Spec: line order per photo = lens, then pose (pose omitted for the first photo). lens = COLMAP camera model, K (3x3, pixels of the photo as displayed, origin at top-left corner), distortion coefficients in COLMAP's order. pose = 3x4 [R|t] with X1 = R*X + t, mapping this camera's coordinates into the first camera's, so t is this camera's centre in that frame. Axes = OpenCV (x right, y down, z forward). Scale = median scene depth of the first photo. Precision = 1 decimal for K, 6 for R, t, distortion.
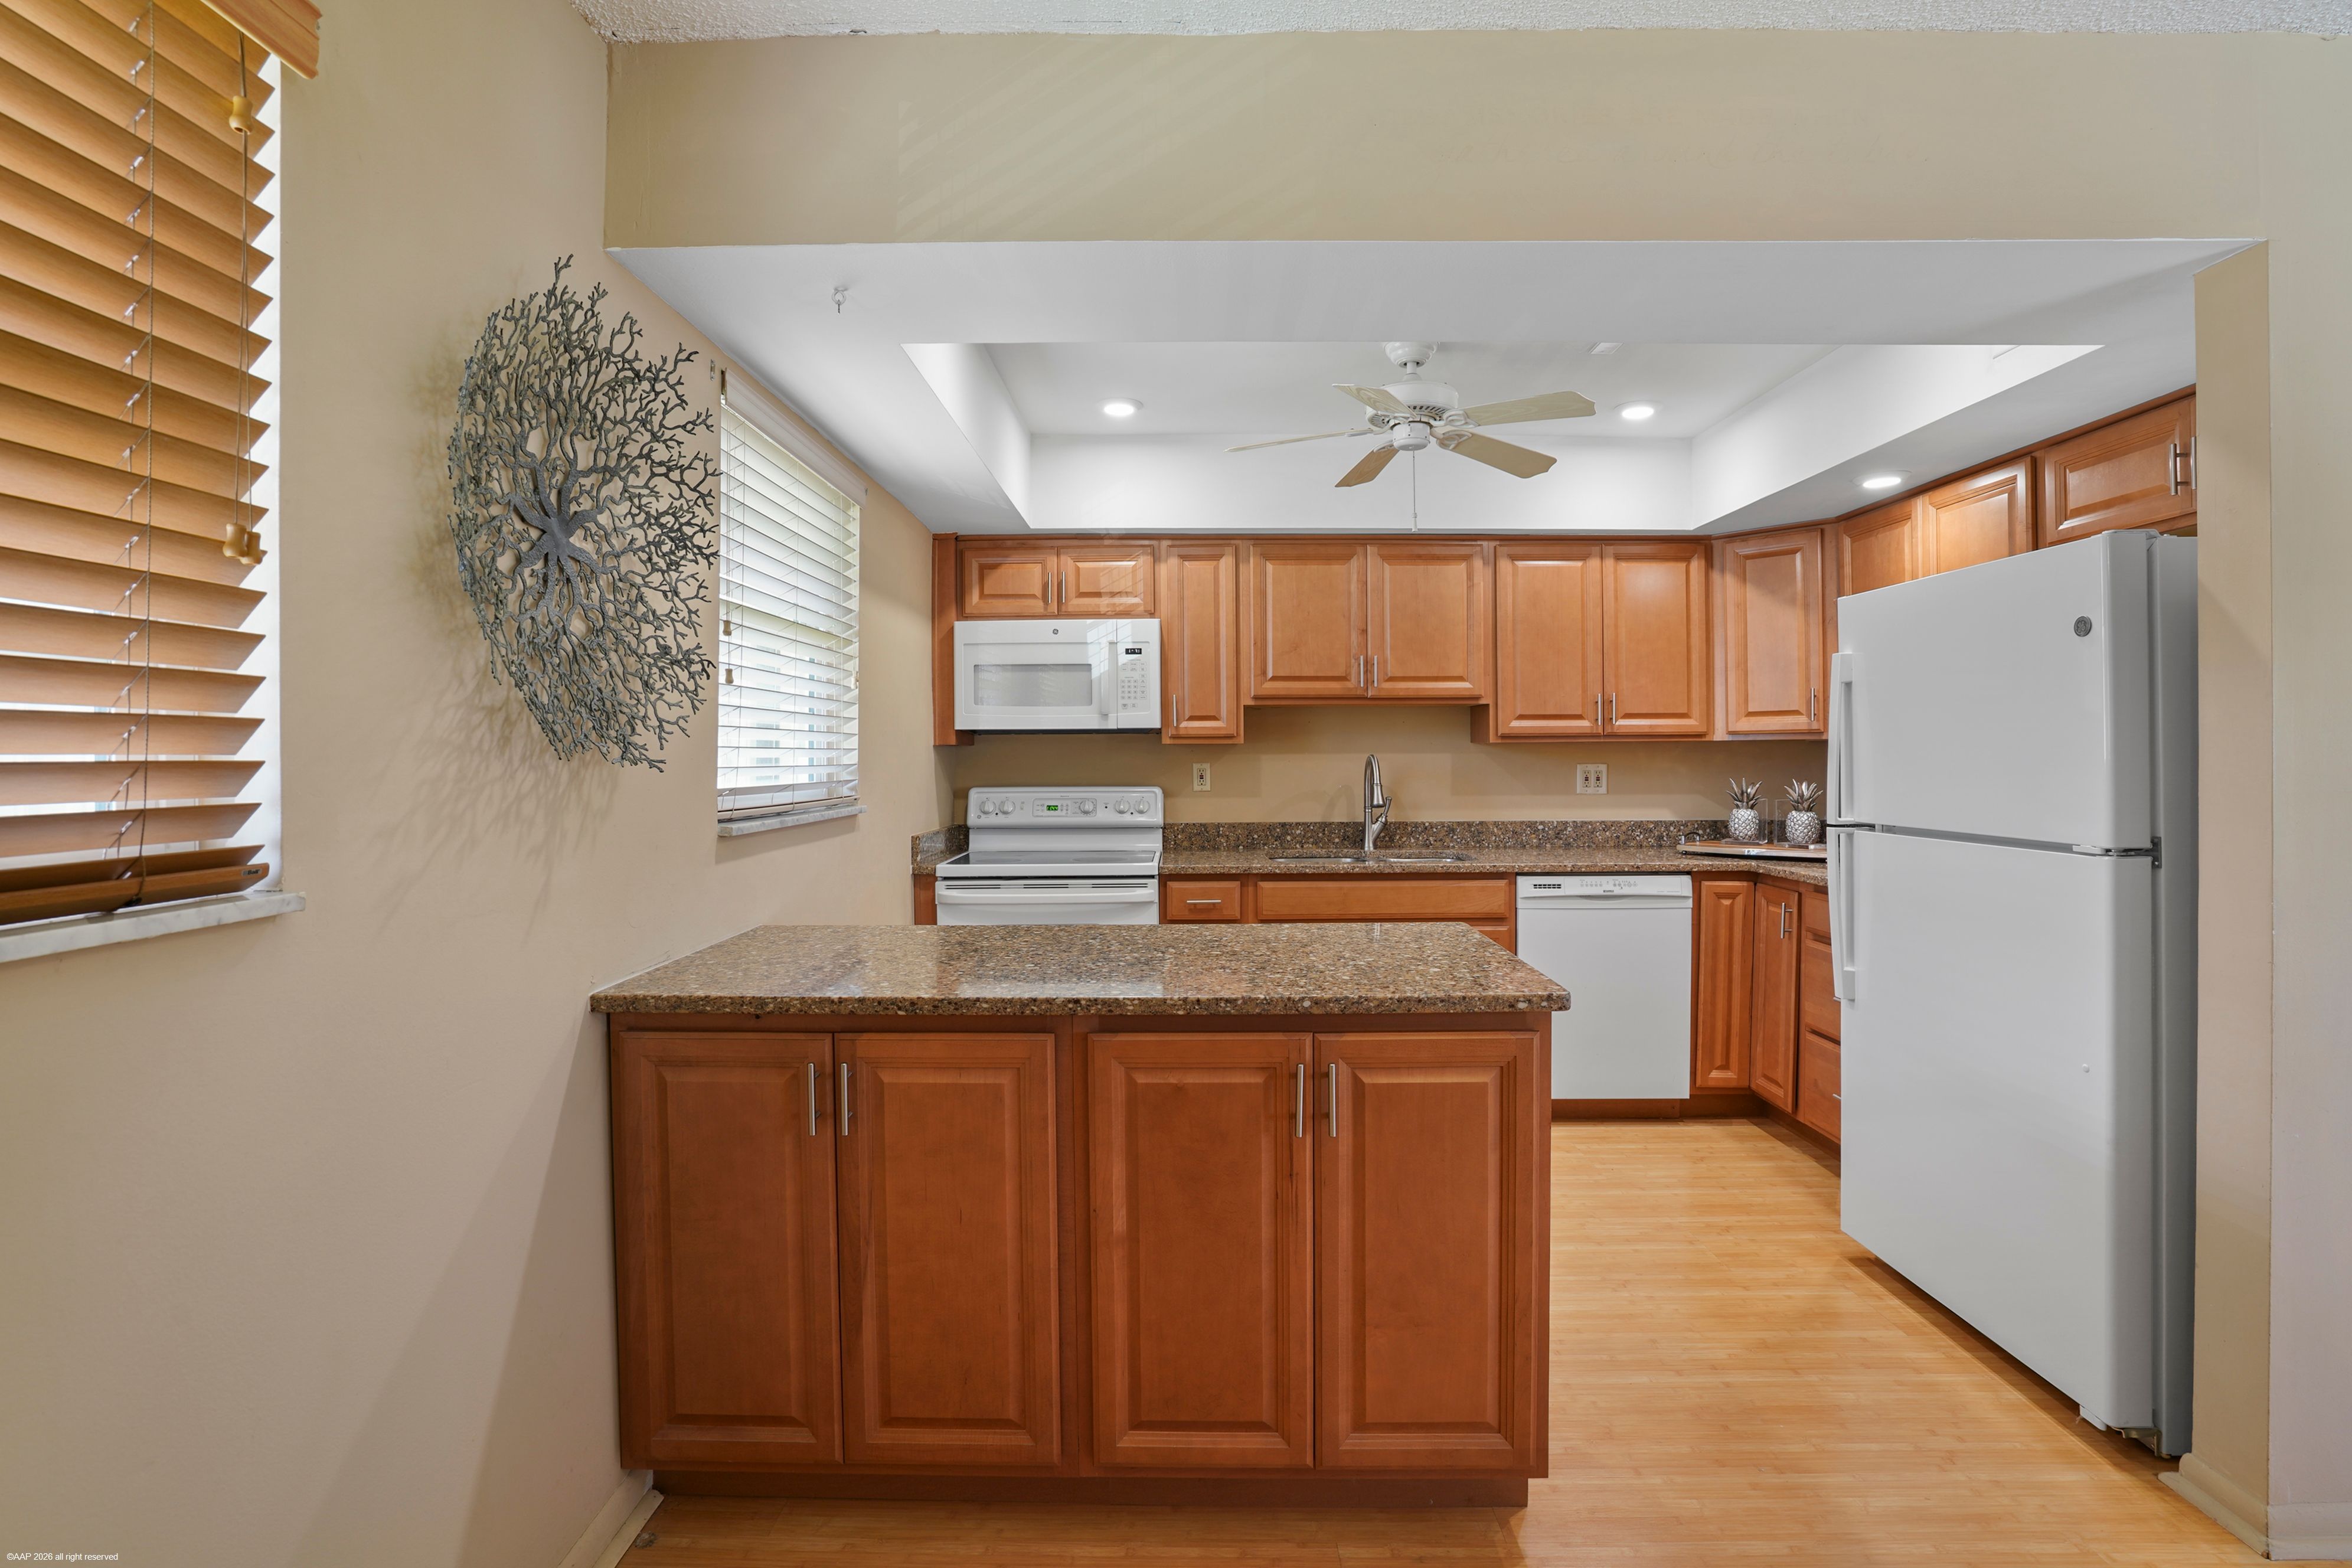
lens RADIAL K [[1105.4, 0, 1205.2], [0, 1105.4, 763.8], [0, 0, 1]] dist [-0.042639, 0.012839]
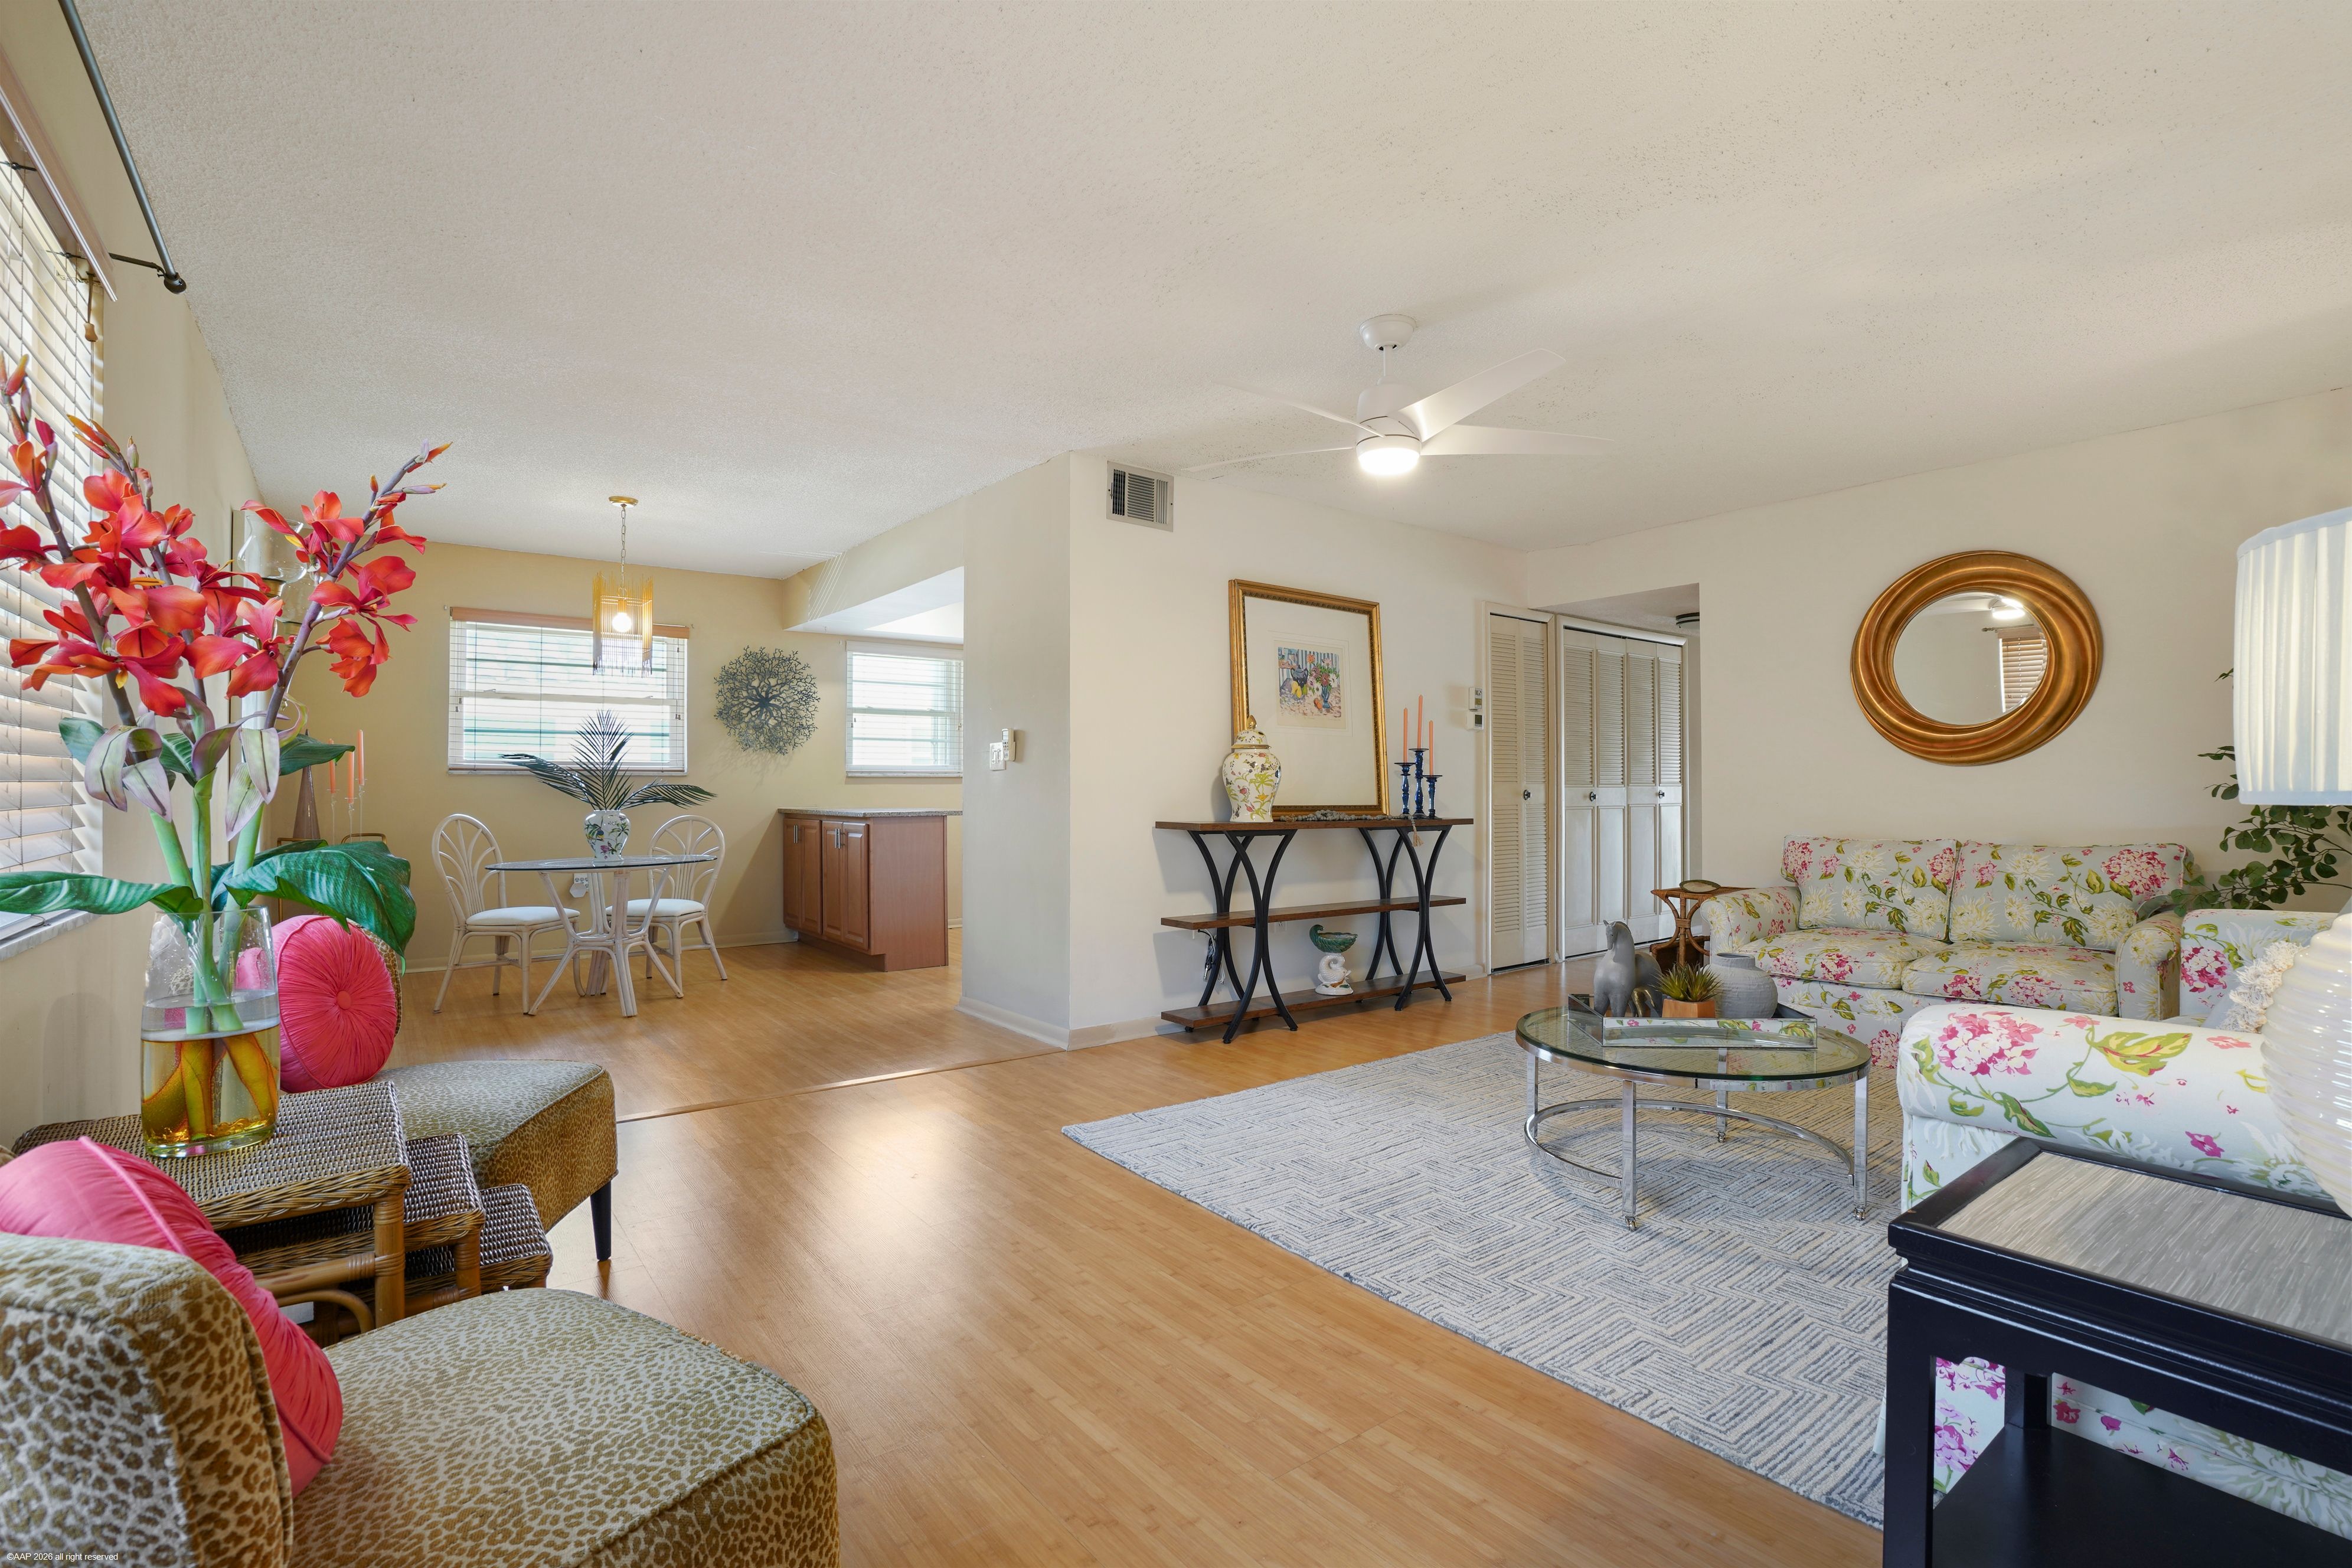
lens RADIAL K [[1105.4, 0, 1145.6], [0, 1105.4, 784.8], [0, 0, 1]] dist [-0.042639, 0.012839]
pose [[0.590208, 0.004764, -0.807238, 1.921633], [-0.007690, 0.999970, 0.000278, 0.056110], [0.807215, 0.006044, 0.590227, -0.191740]]
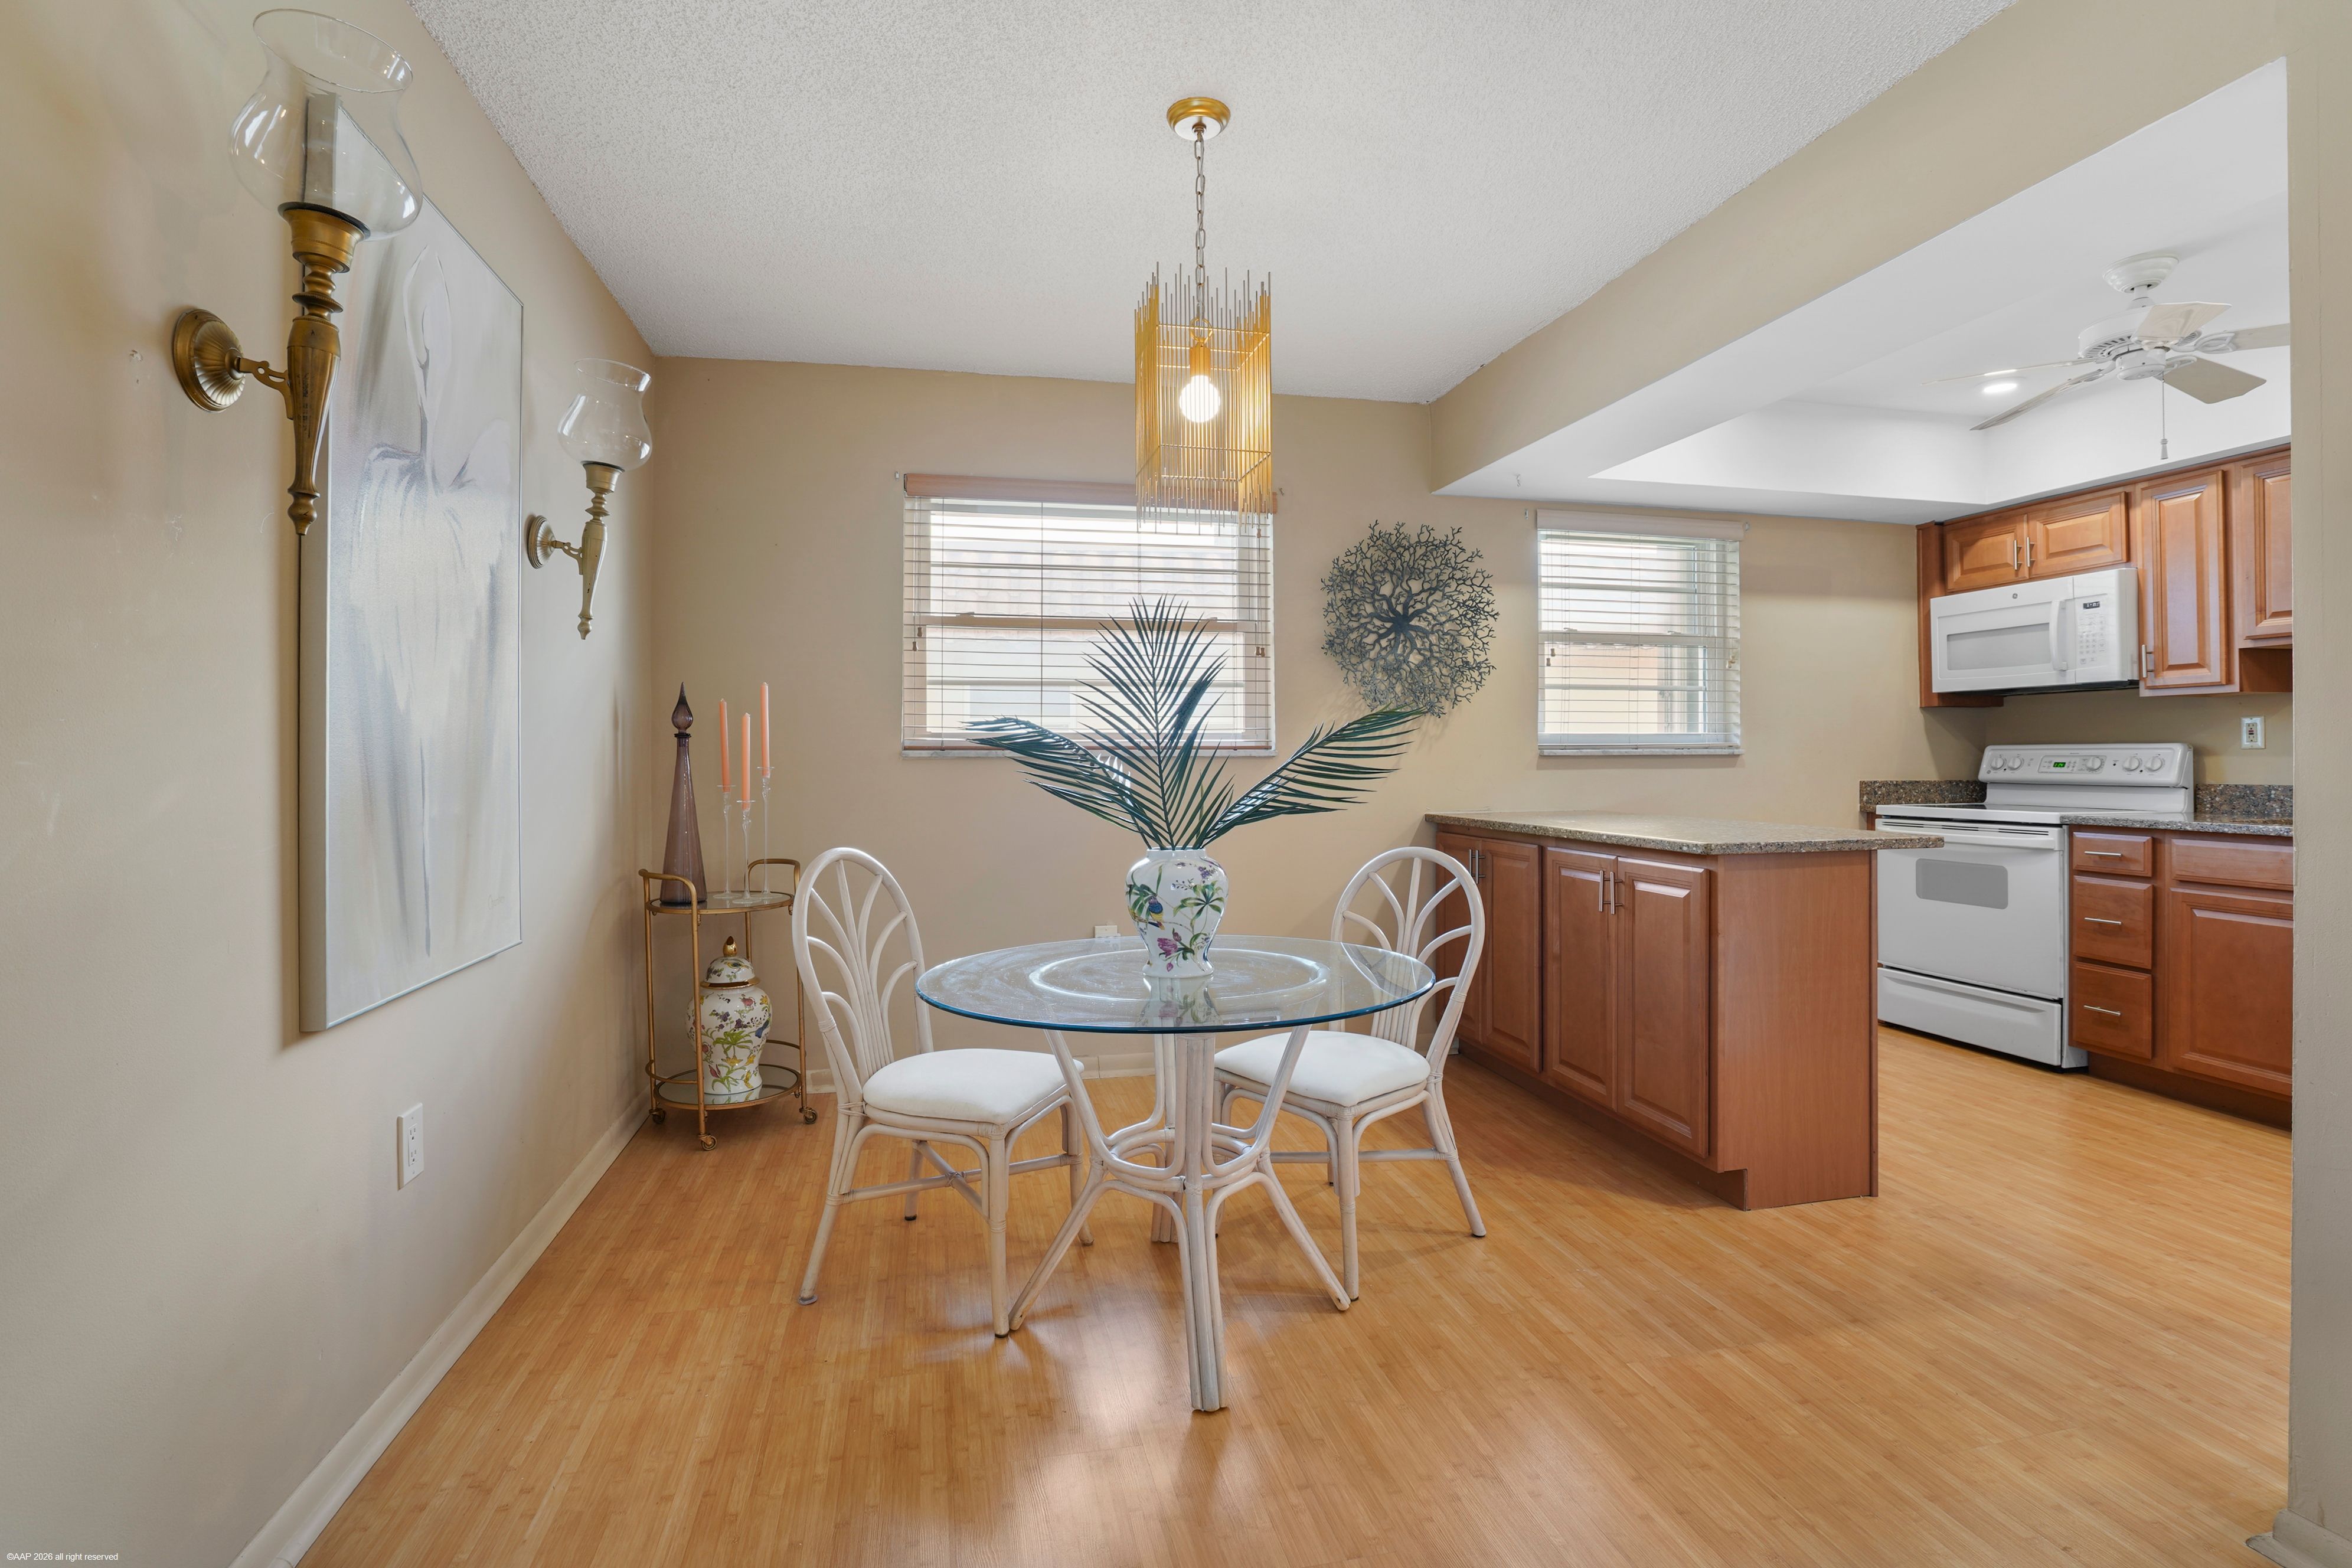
lens RADIAL K [[1105.4, 0, 1165.1], [0, 1105.4, 776.7], [0, 0, 1]] dist [-0.042639, 0.012839]
pose [[0.213300, 0.018202, -0.976817, 0.852108], [-0.004882, 0.999834, 0.017564, 0.048354], [0.976975, 0.001022, 0.213353, -0.031256]]
